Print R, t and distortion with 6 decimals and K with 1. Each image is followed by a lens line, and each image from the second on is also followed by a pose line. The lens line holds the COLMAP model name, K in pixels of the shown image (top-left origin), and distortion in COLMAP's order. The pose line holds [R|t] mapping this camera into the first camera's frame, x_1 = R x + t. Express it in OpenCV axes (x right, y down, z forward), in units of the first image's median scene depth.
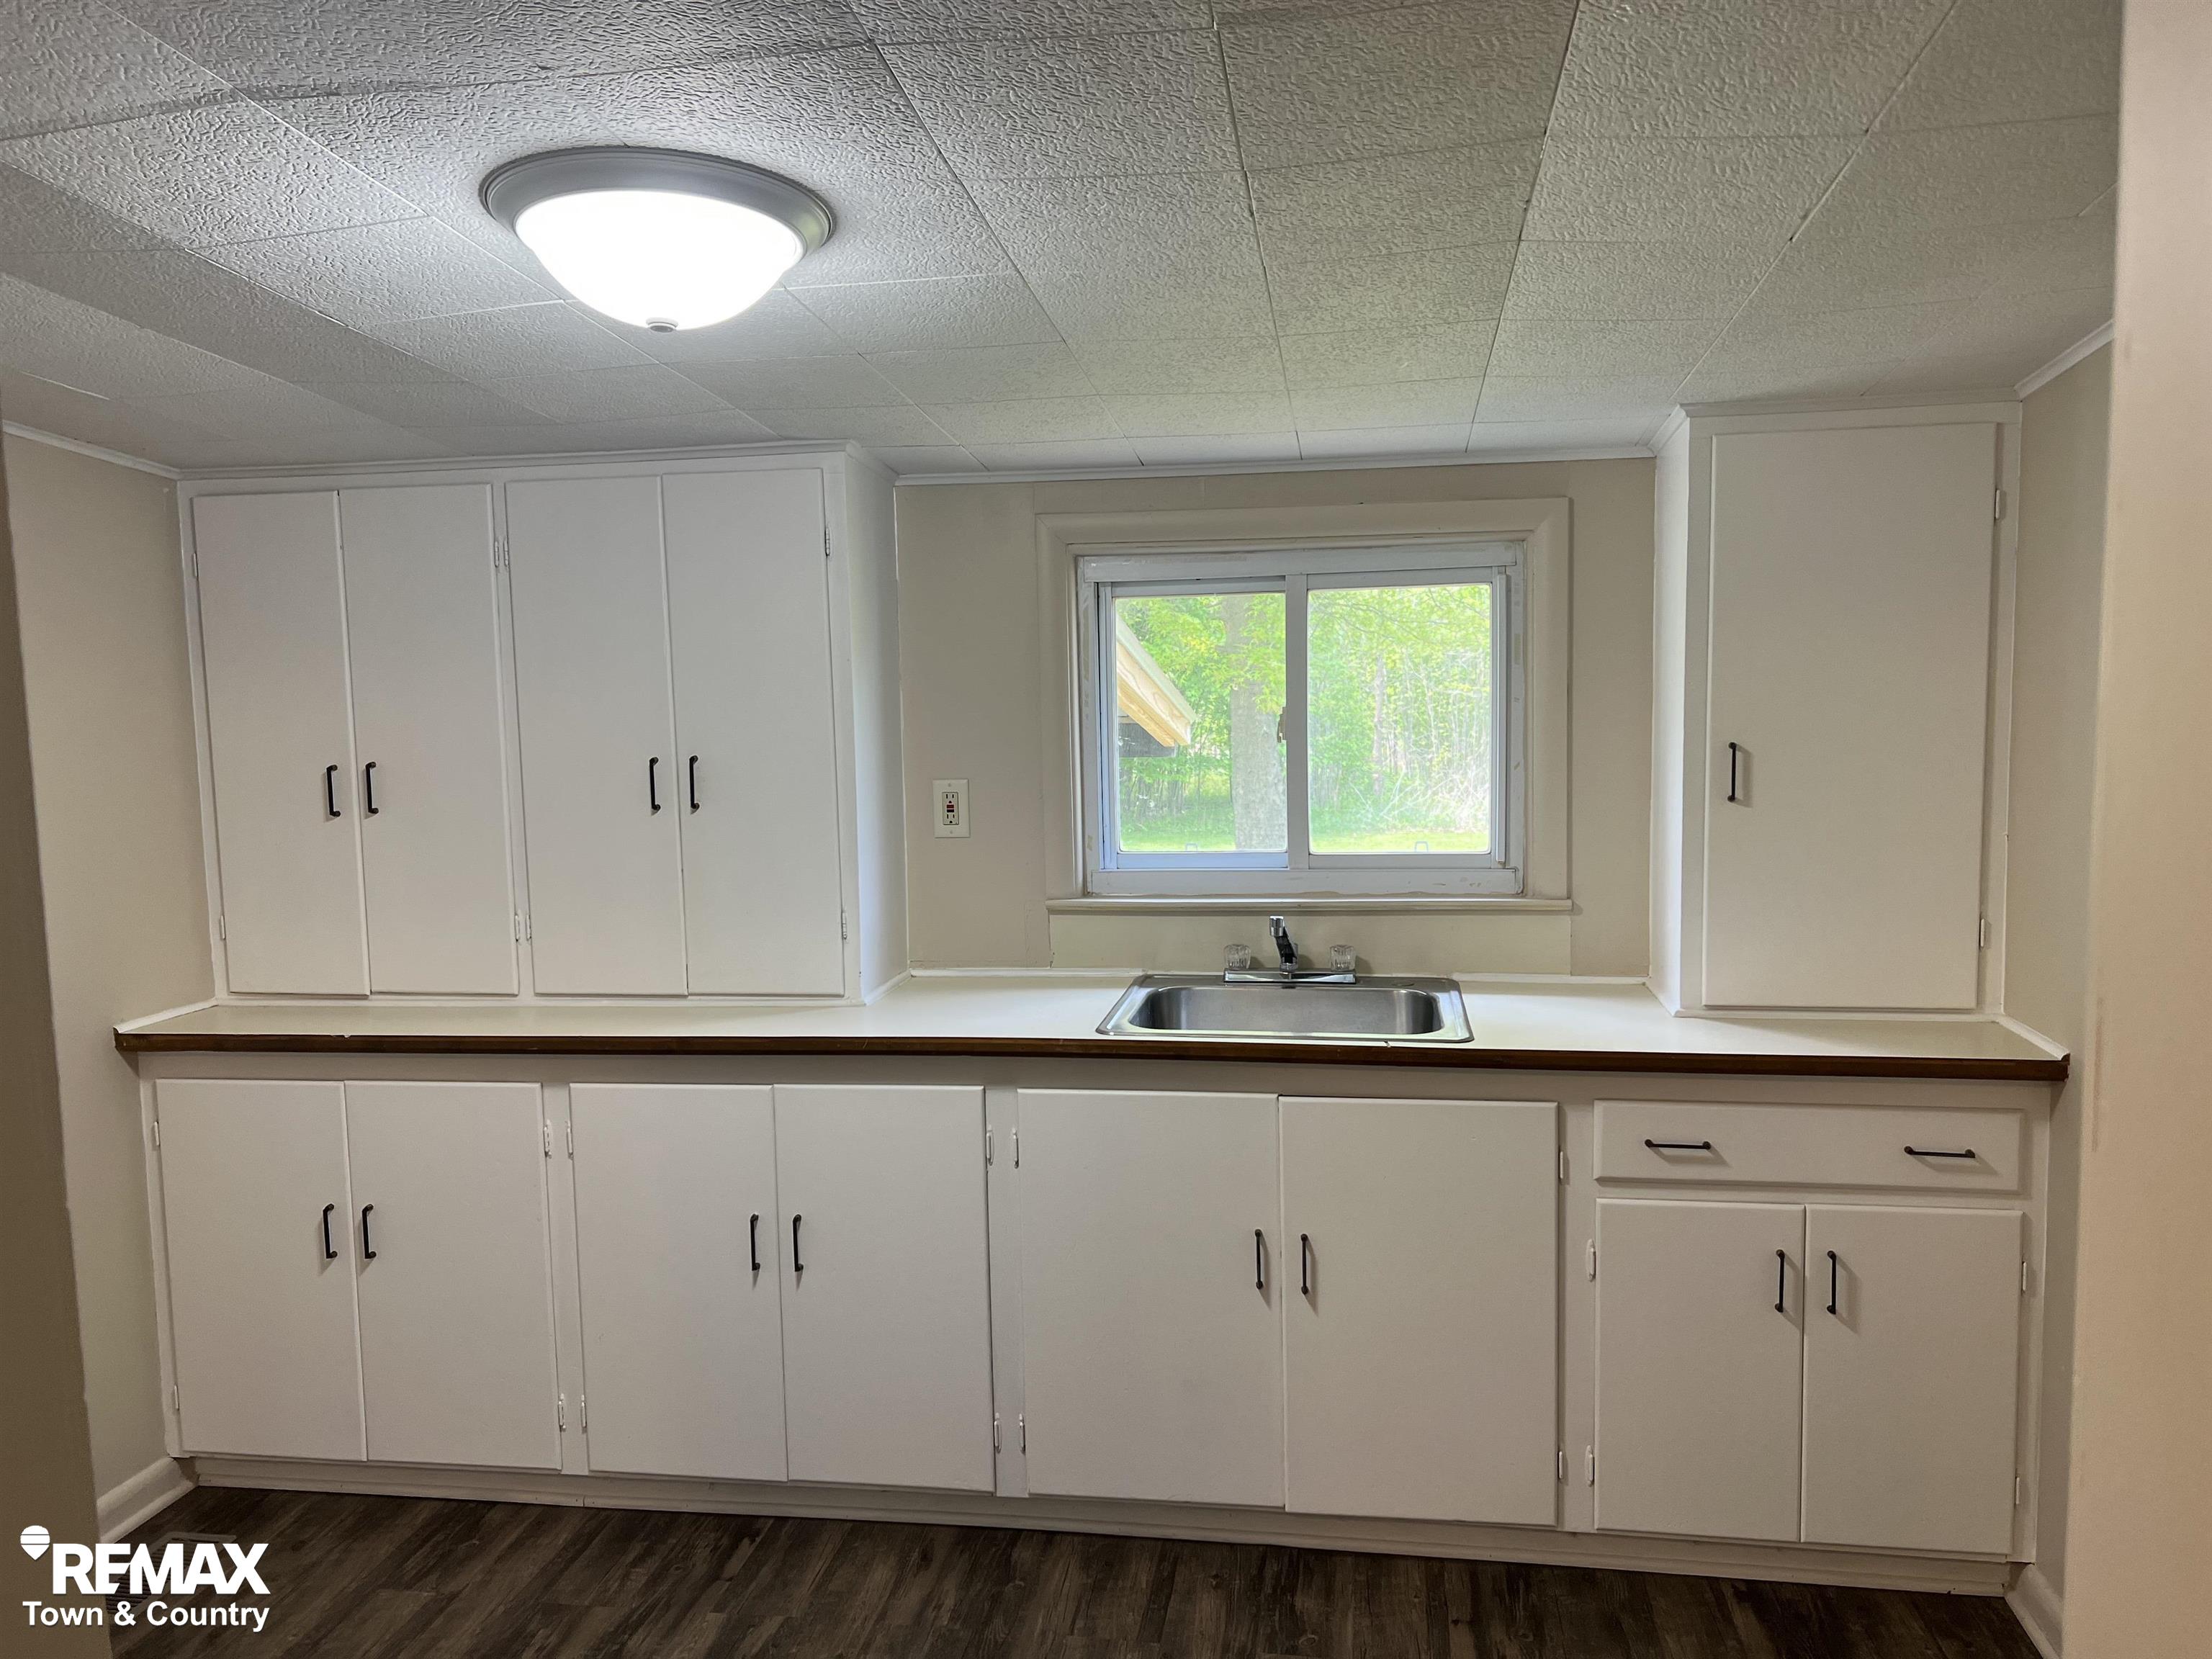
lens RADIAL K [[1689.8, 0, 1115.3], [0, 1689.8, 837.1], [0, 0, 1]] dist [0.072211, -0.093370]
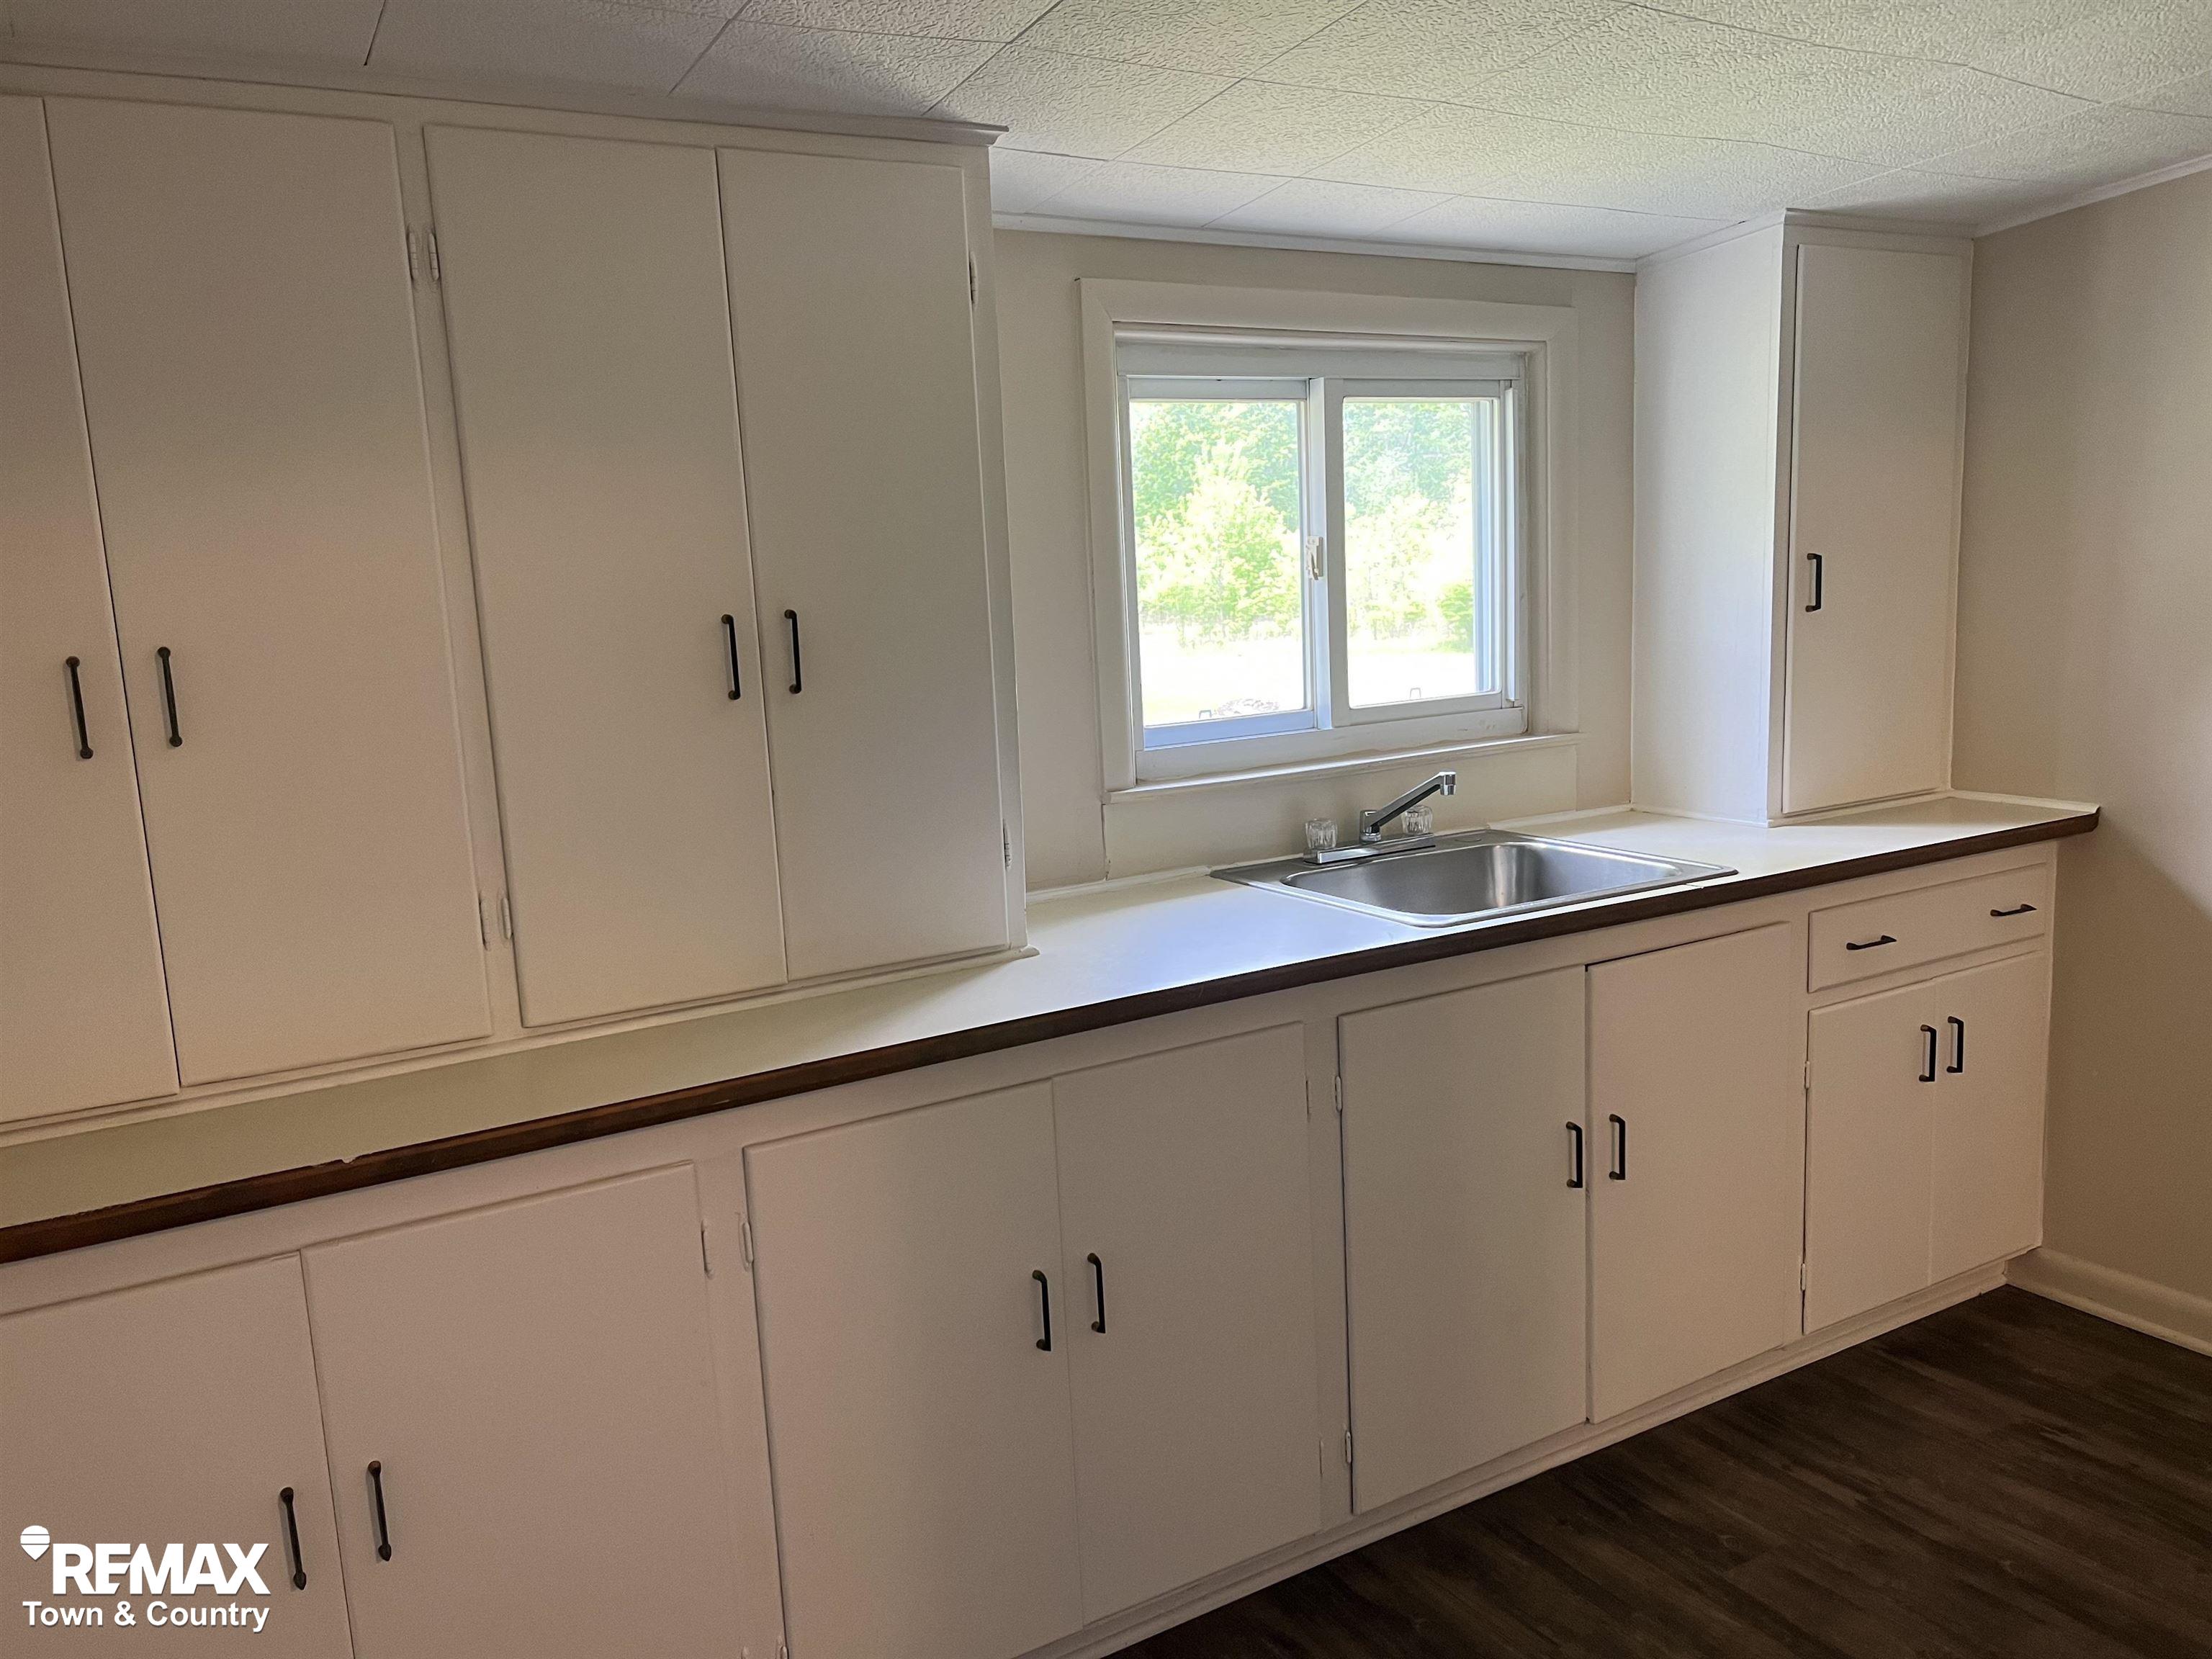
lens RADIAL K [[1689.8, 0, 1110.3], [0, 1689.8, 854.0], [0, 0, 1]] dist [0.072211, -0.093370]
pose [[0.765641, -0.122628, 0.631471, -0.595228], [0.090222, 0.992429, 0.083333, 0.000691], [-0.636909, -0.006831, 0.770908, 0.451274]]
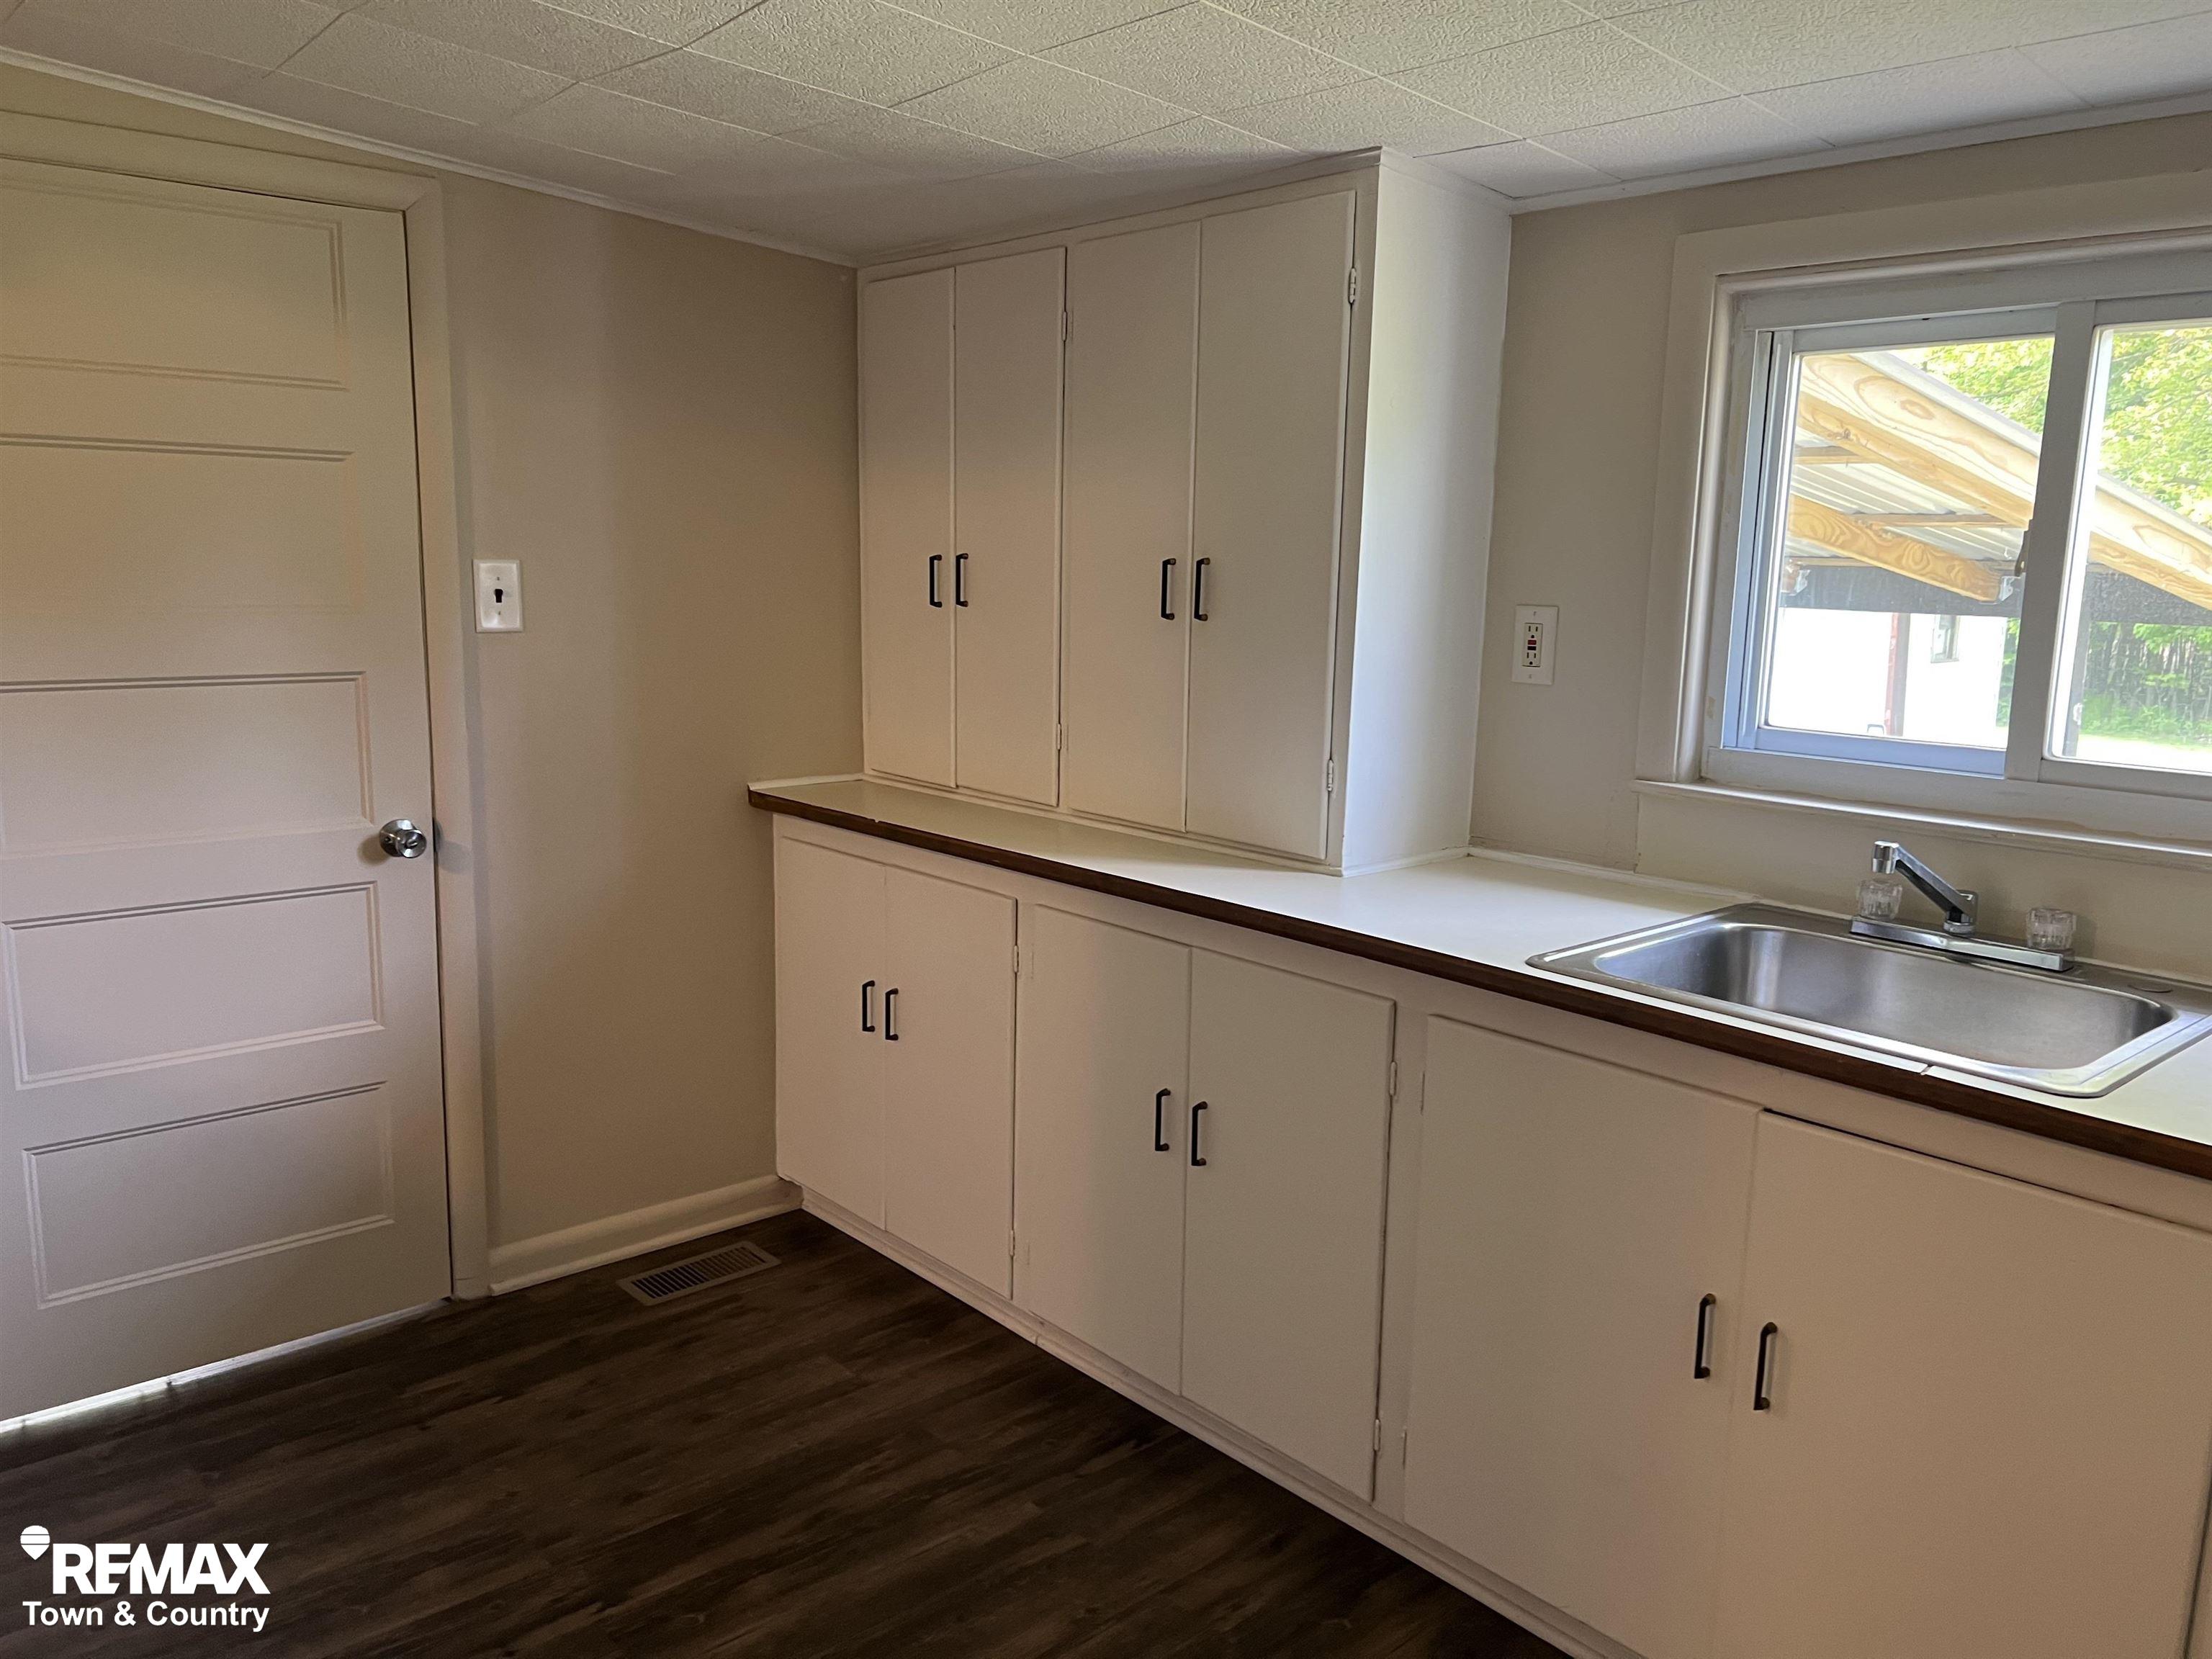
lens RADIAL K [[1689.8, 0, 1069.8], [0, 1689.8, 851.3], [0, 0, 1]] dist [0.072211, -0.093370]
pose [[0.761405, 0.151492, -0.630328, 0.273225], [-0.092594, 0.987757, 0.125548, -0.002427], [0.641630, -0.037228, 0.766110, 0.308568]]
